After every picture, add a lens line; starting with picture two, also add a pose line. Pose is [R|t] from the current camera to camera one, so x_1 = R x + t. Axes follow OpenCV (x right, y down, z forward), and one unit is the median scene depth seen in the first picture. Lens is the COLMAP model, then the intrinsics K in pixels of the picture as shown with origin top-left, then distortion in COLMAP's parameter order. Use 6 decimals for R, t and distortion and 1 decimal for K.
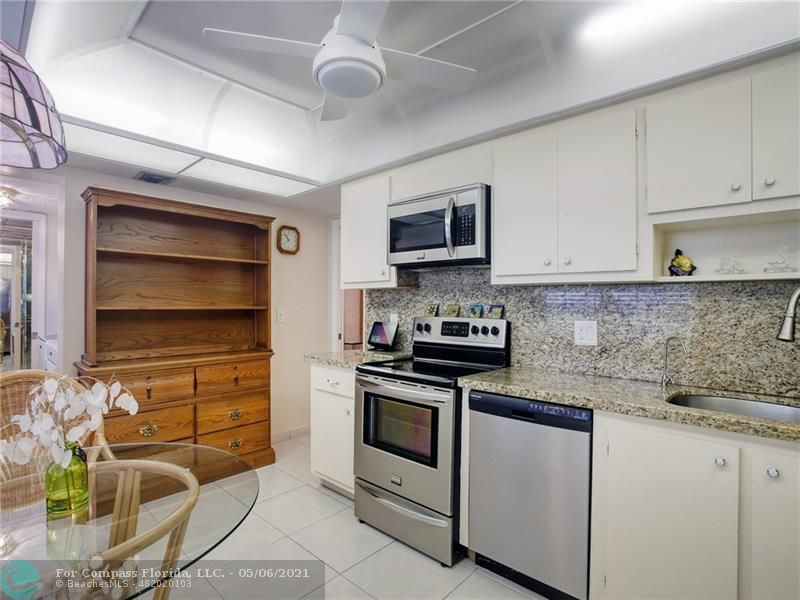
lens RADIAL K [[392.1, 0, 394.7], [0, 392.1, 305.5], [0, 0, 1]] dist [-0.041989, 0.004769]
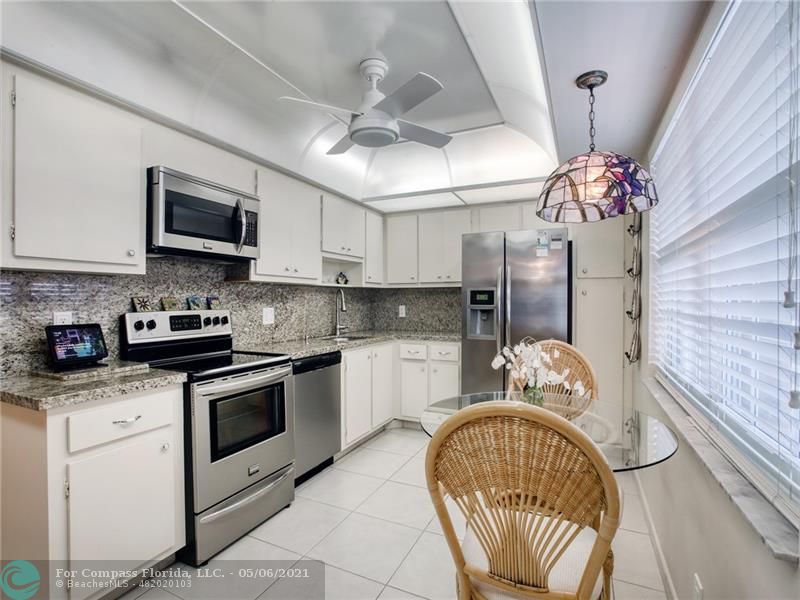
lens RADIAL K [[392.1, 0, 395.2], [0, 392.1, 300.6], [0, 0, 1]] dist [-0.041989, 0.004769]
pose [[-0.271413, -0.008891, 0.962422, -0.928744], [0.003474, 0.999942, 0.010217, -0.001687], [-0.962457, 0.006116, -0.271366, 0.798680]]
